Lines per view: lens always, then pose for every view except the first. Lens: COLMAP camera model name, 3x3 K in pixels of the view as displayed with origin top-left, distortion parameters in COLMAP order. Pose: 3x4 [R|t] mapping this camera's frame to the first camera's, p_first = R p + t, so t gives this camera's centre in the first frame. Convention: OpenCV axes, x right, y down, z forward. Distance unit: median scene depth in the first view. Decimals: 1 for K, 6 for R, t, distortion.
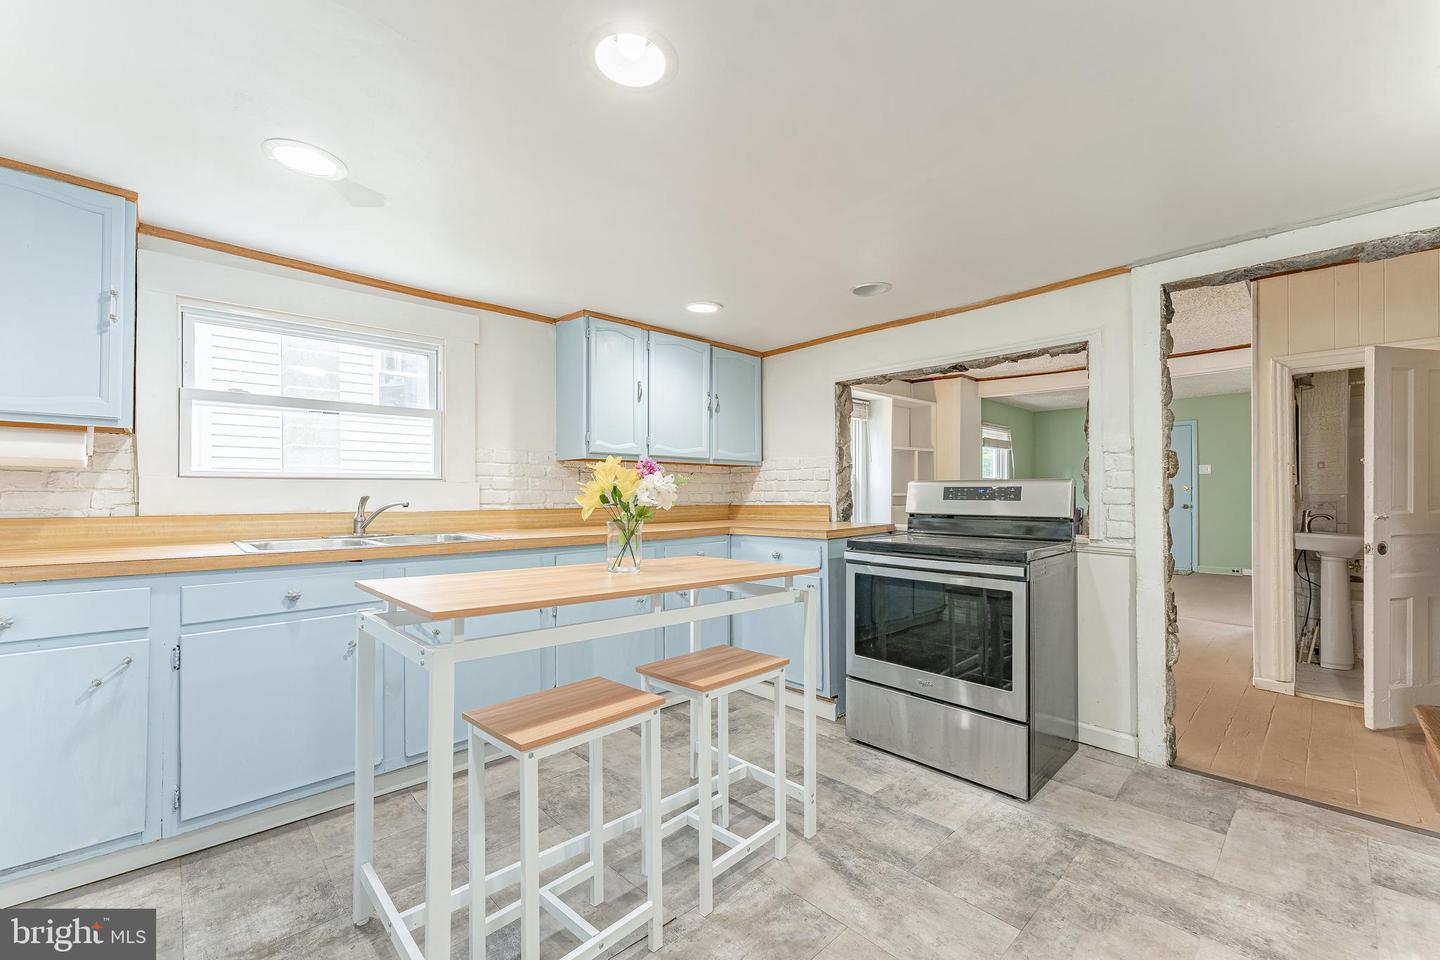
lens RADIAL K [[577.7, 0, 719.4], [0, 577.7, 490.5], [0, 0, 1]] dist [-0.001468, -0.000471]
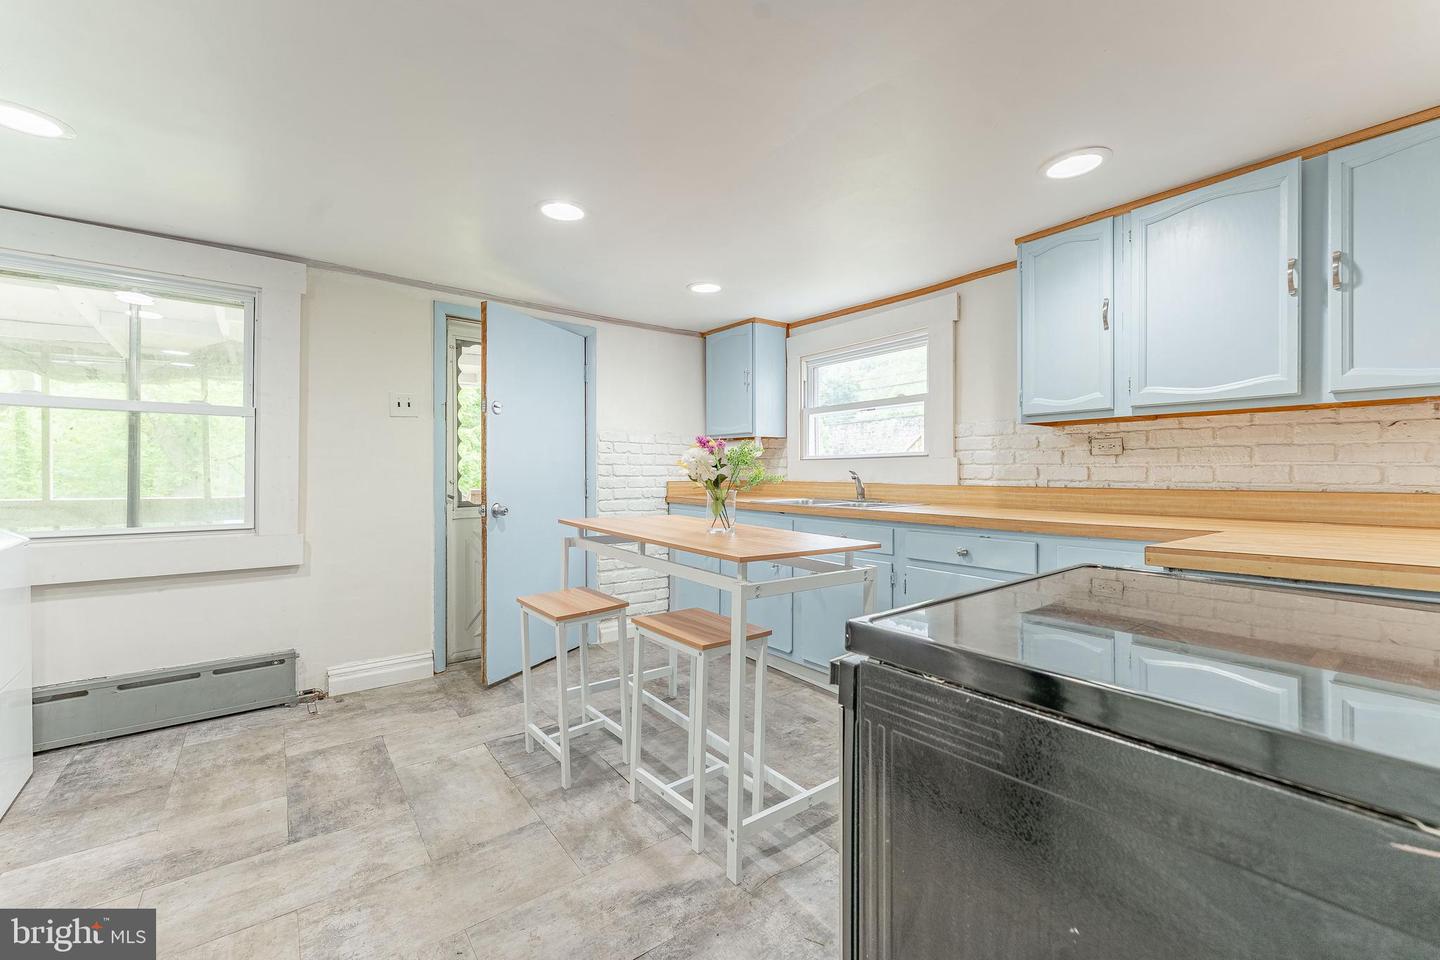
lens RADIAL K [[577.7, 0, 714.0], [0, 577.7, 474.1], [0, 0, 1]] dist [-0.001468, -0.000471]
pose [[-0.103726, 0.004798, -0.994594, 0.624400], [0.007178, 0.999966, 0.004076, 0.007912], [0.994580, -0.006716, -0.103757, 0.675195]]
